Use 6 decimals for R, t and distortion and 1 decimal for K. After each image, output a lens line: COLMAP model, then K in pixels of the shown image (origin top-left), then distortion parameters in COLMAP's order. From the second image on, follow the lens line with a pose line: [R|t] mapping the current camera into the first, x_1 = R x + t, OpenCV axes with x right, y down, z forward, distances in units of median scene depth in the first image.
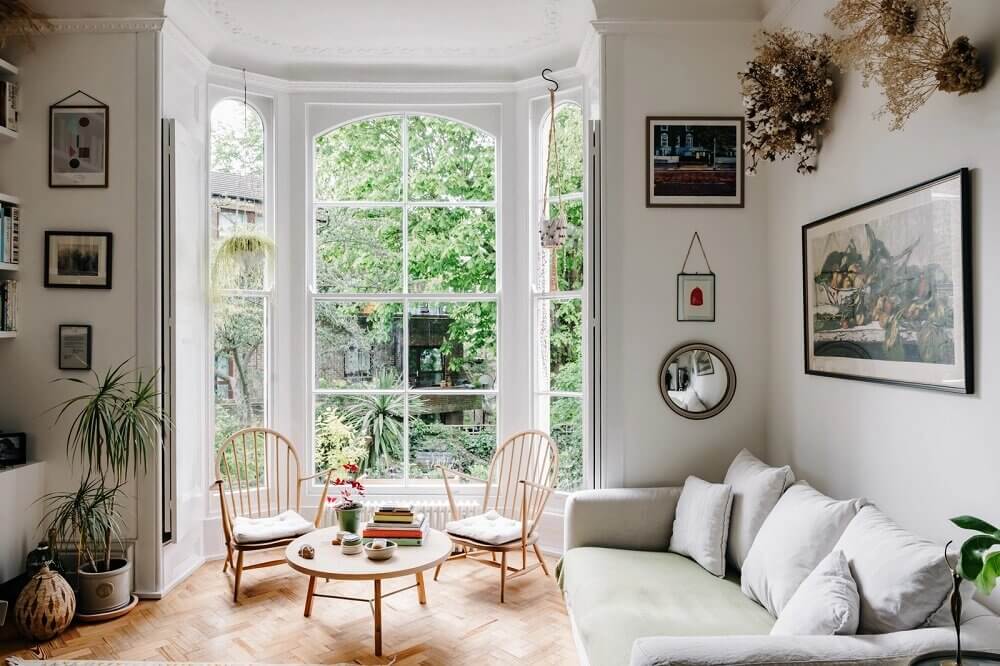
lens RADIAL K [[675.8, 0, 500.4], [0, 675.8, 331.0], [0, 0, 1]] dist [-0.009940, -0.002656]
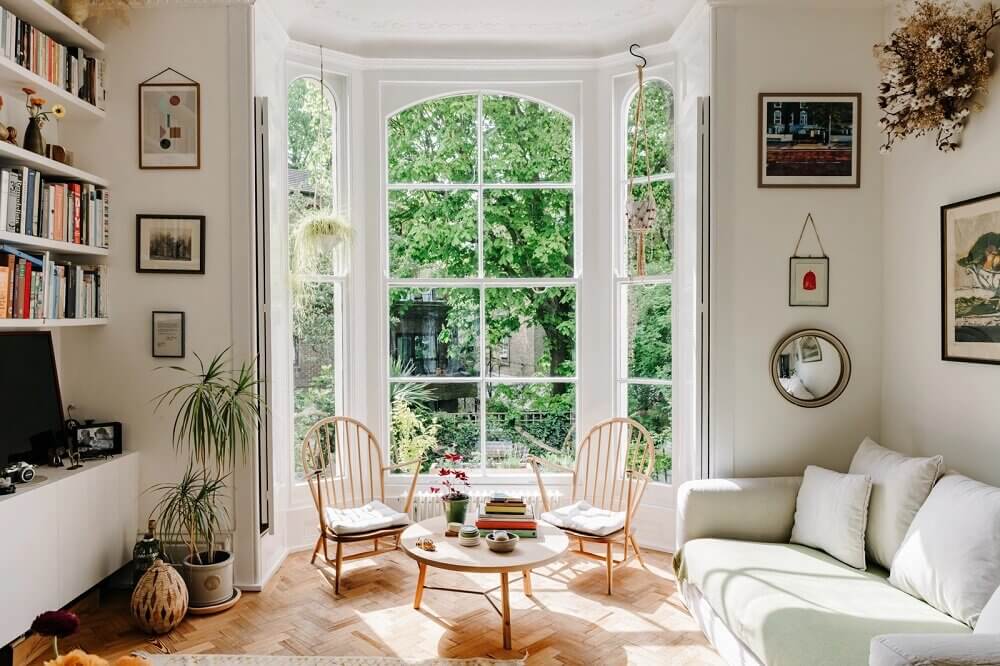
lens RADIAL K [[675.8, 0, 471.1], [0, 675.8, 336.9], [0, 0, 1]] dist [-0.009940, -0.002656]
pose [[0.999962, -0.001764, -0.008543, -0.187751], [0.002000, 0.999612, 0.027789, 0.001540], [0.008491, -0.027805, 0.999577, 0.030105]]
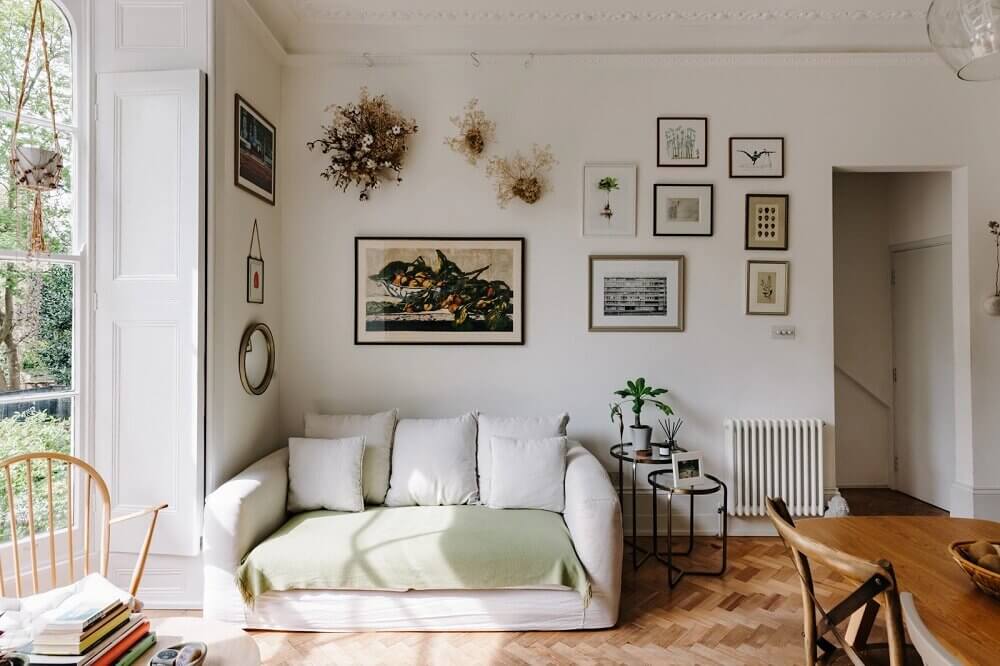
lens RADIAL K [[560.2, 0, 512.7], [0, 560.2, 314.5], [0, 0, 1]] dist [-0.001593, -0.003950]
pose [[-0.024991, 0.006818, 0.999664, -0.612388], [-0.008159, 0.999942, -0.007024, 0.006175], [-0.999654, -0.008332, -0.024934, 0.624309]]
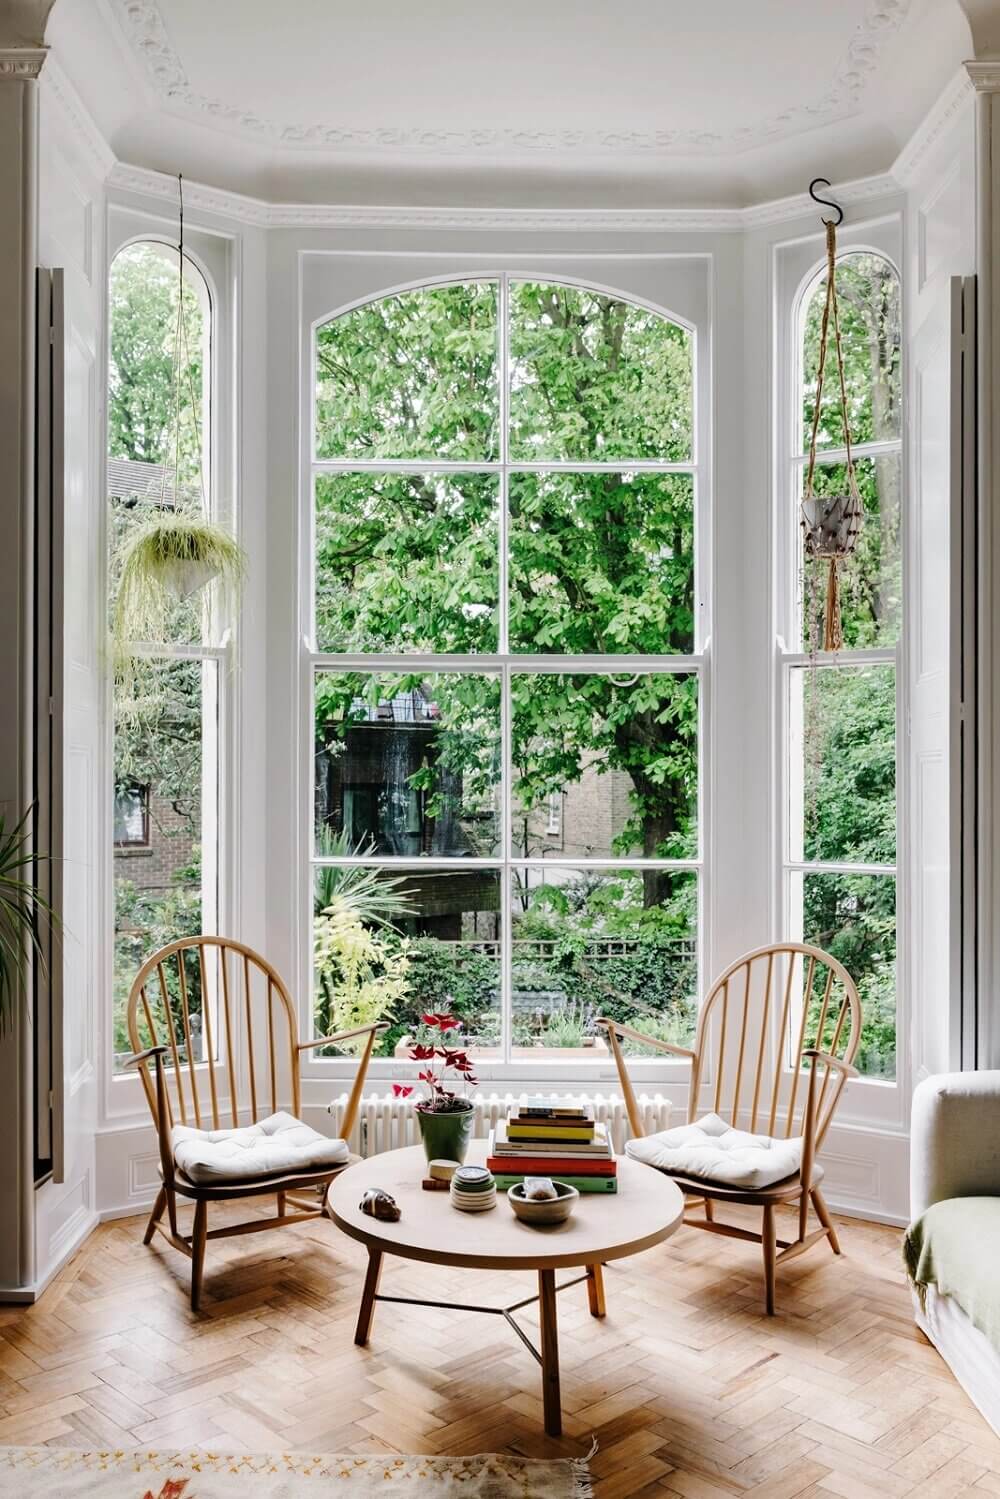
lens RADIAL K [[1319.4, 0, 493.7], [0, 1319.4, 755.8], [0, 0, 1]] dist [-0.018249, 0.014511]
pose [[0.999978, 0.005284, -0.003977, -0.183674], [-0.005287, 0.999986, -0.000555, 0.020340], [0.003974, 0.000576, 0.999992, 0.095144]]
